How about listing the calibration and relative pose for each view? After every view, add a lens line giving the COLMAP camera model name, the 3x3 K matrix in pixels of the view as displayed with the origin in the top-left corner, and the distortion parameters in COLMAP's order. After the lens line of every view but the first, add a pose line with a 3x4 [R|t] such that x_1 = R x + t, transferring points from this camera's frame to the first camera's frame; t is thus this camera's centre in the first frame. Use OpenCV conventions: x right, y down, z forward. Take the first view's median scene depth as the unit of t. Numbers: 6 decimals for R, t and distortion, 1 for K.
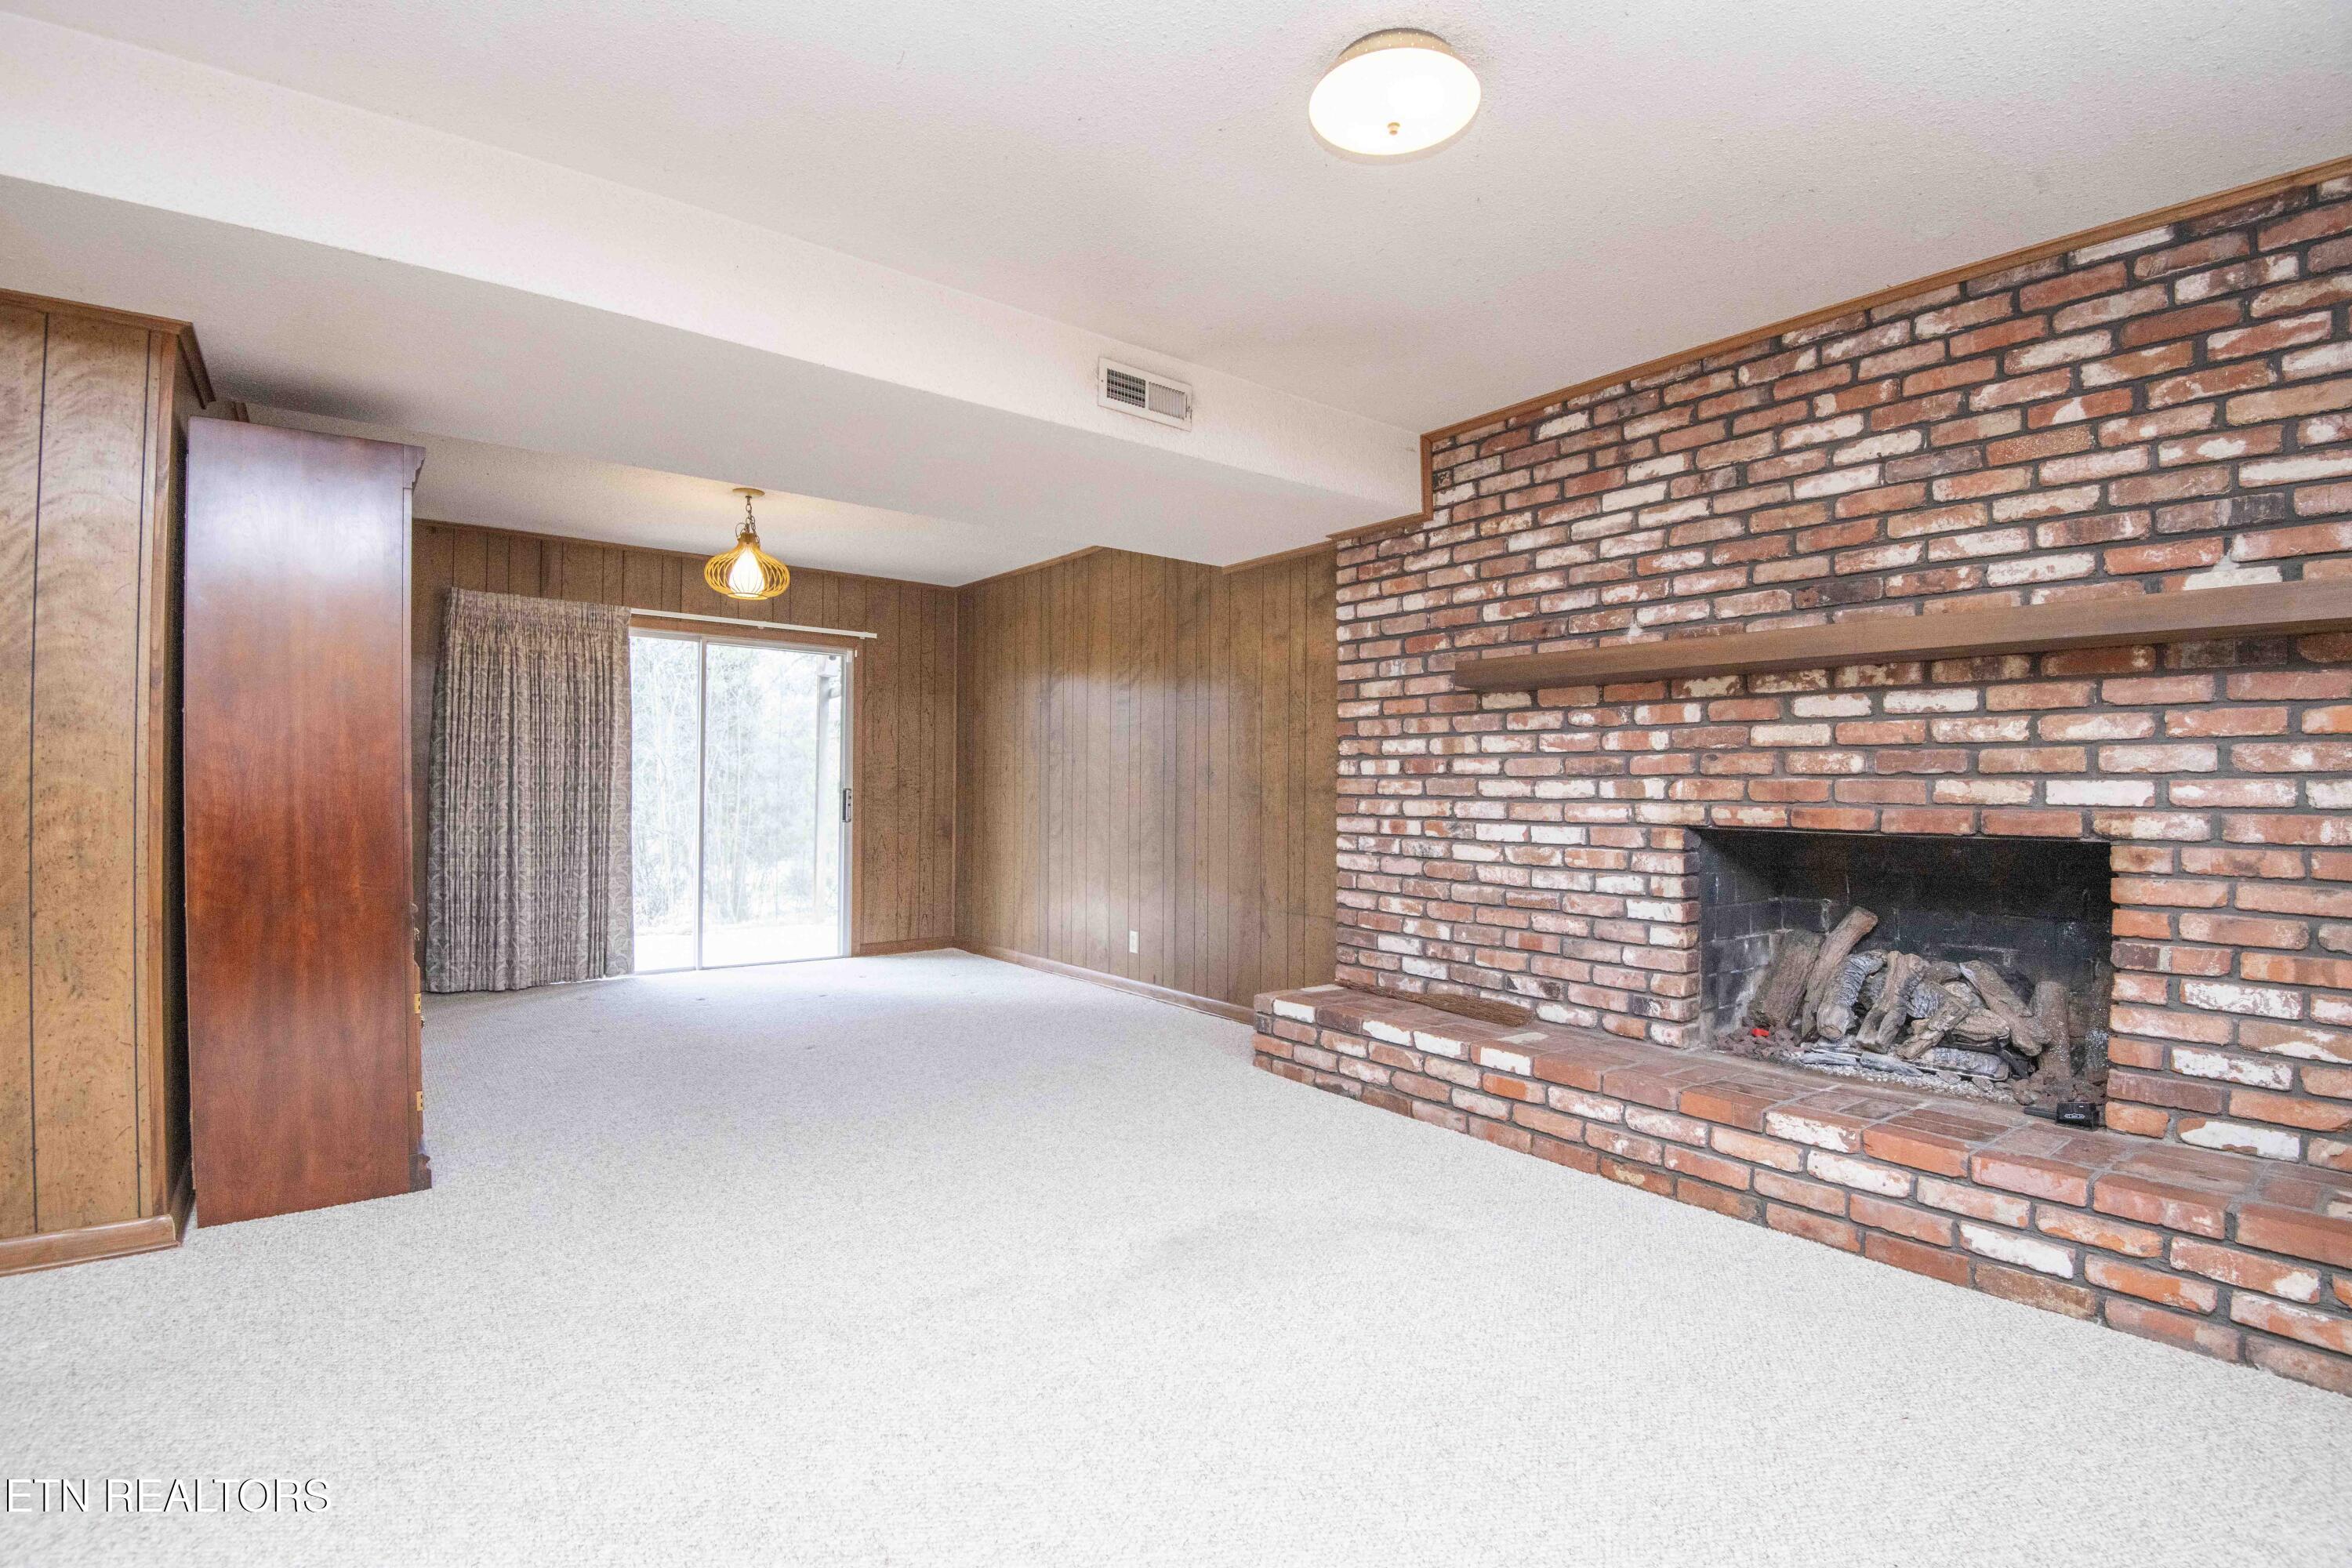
lens RADIAL K [[1082.0, 0, 1169.6], [0, 1082.0, 793.4], [0, 0, 1]] dist [0.015717, -0.041345]
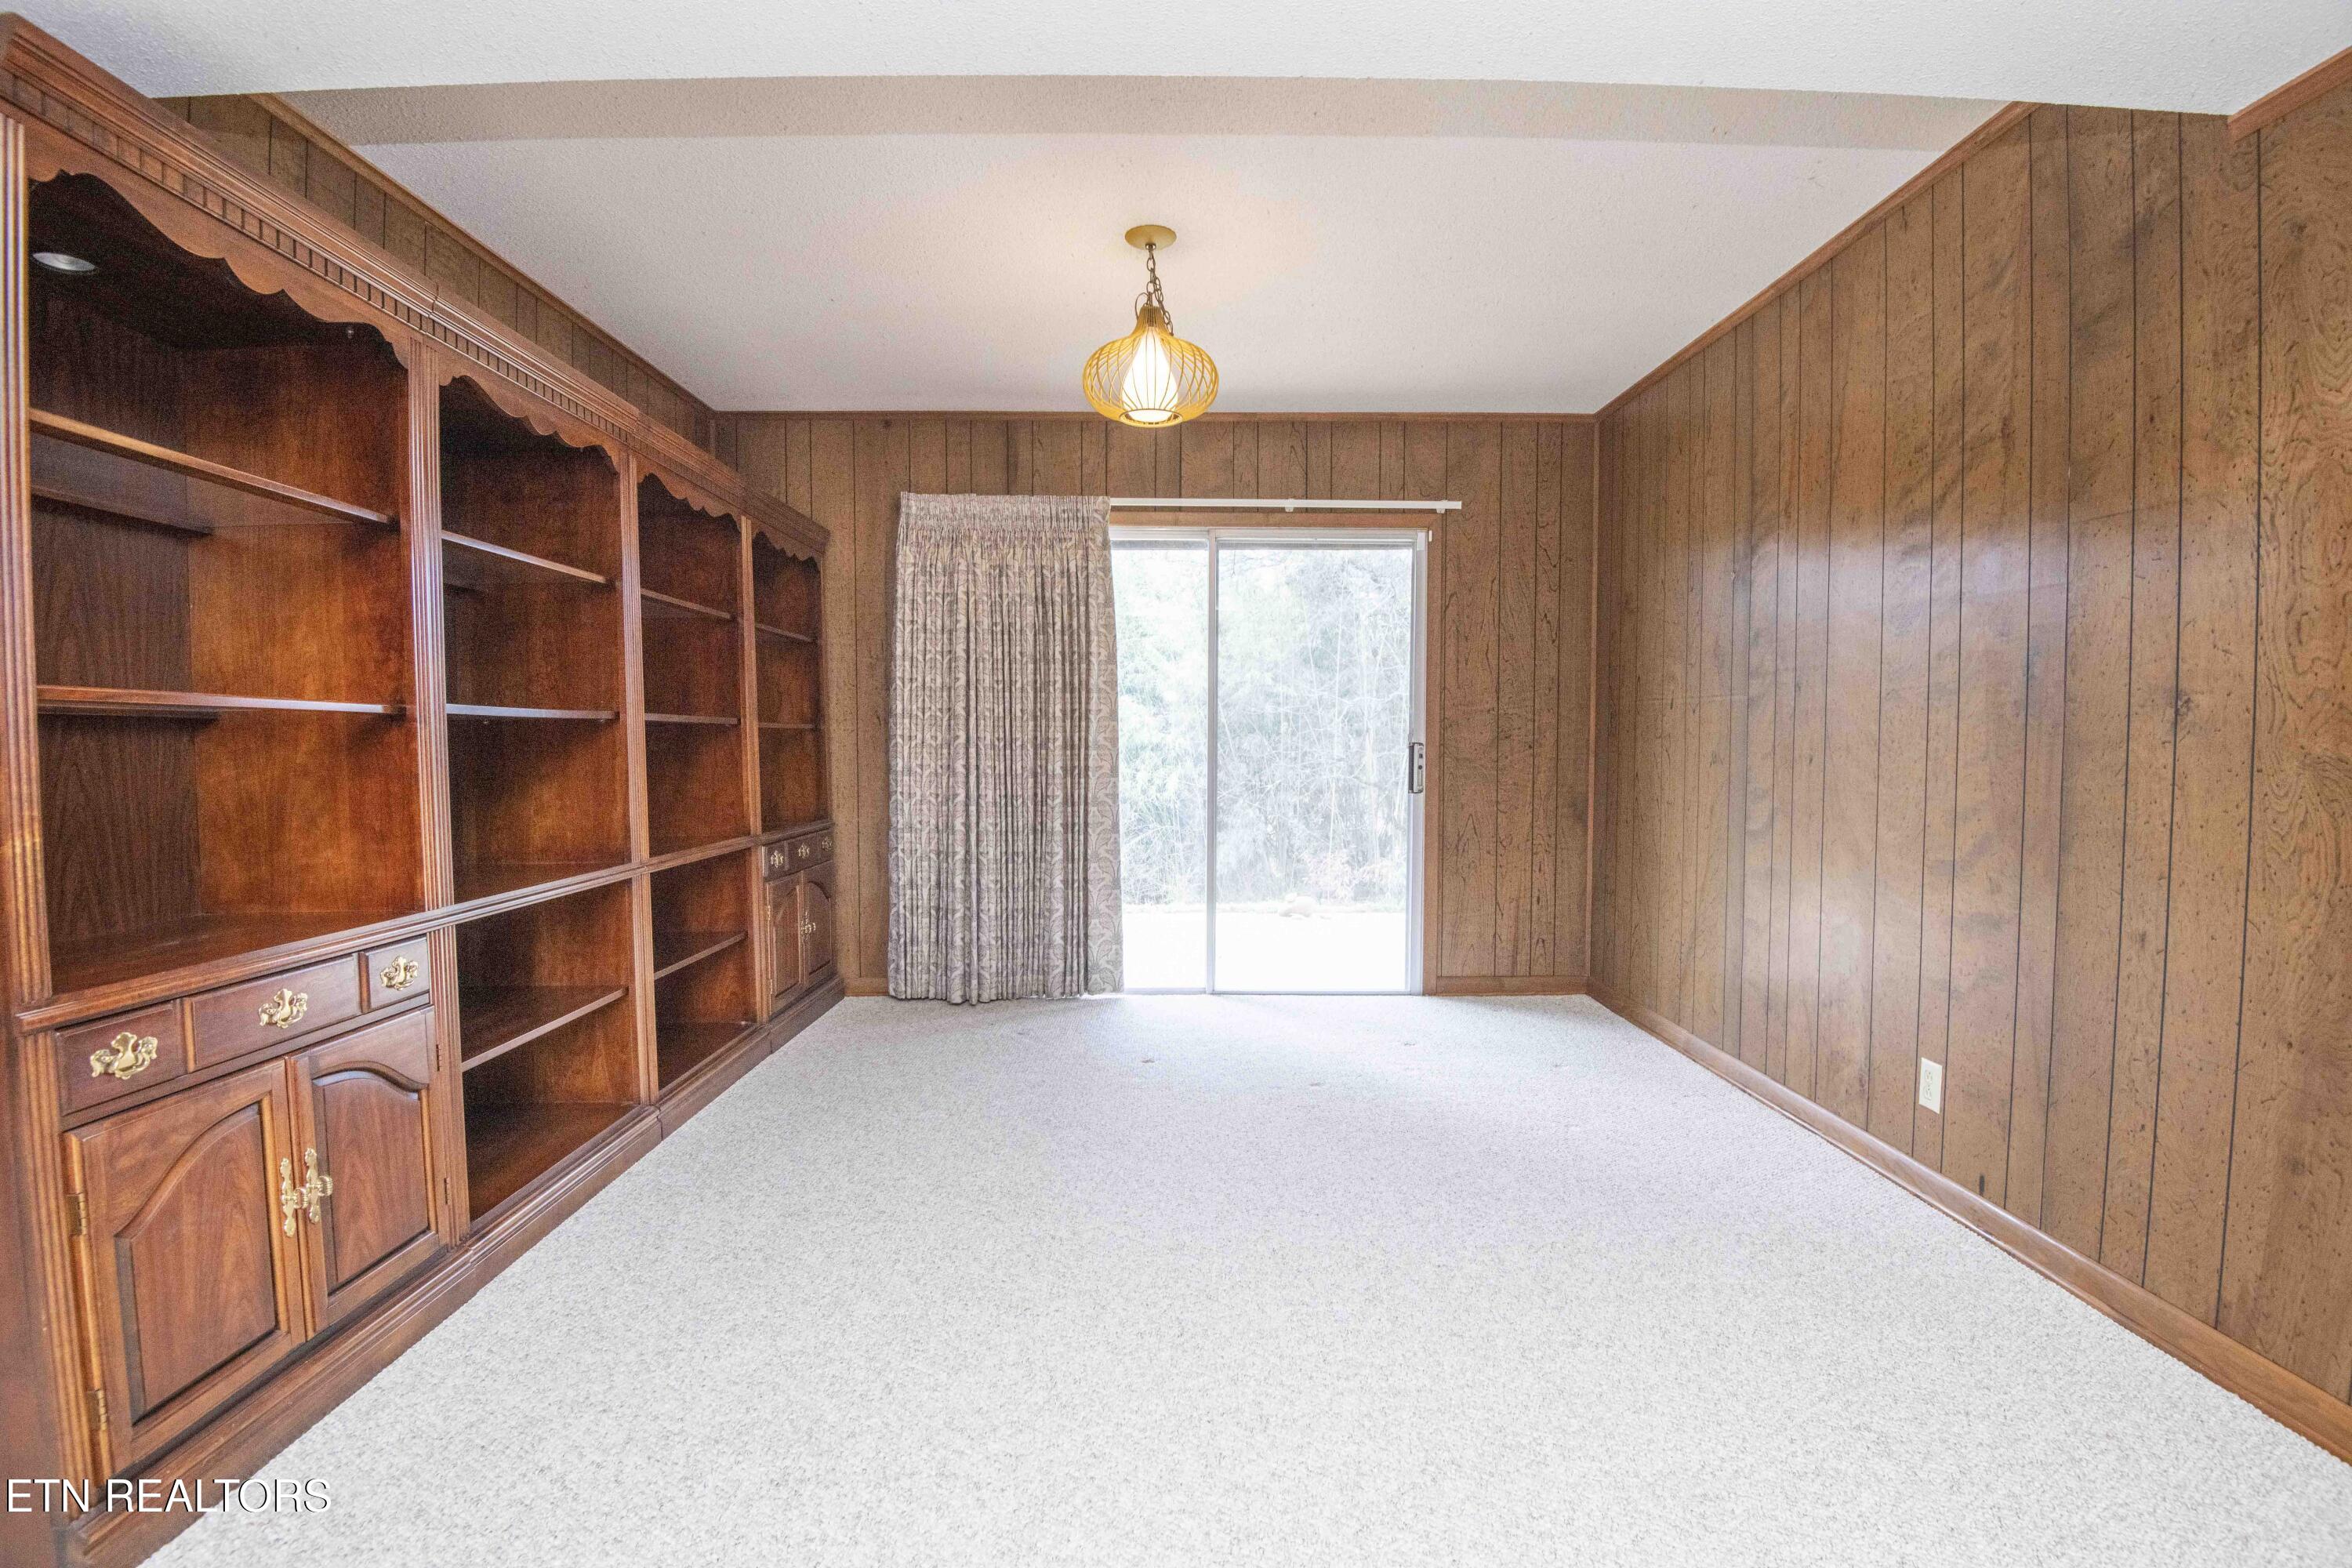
lens RADIAL K [[1062.5, 0, 1183.3], [0, 1062.5, 788.1], [0, 0, 1]] dist [-0.042613, -0.001351]
pose [[0.794859, 0.020760, -0.606439, -0.020763], [0.003534, 0.999239, 0.038839, -0.002787], [0.606784, -0.033014, 0.794181, 0.452101]]
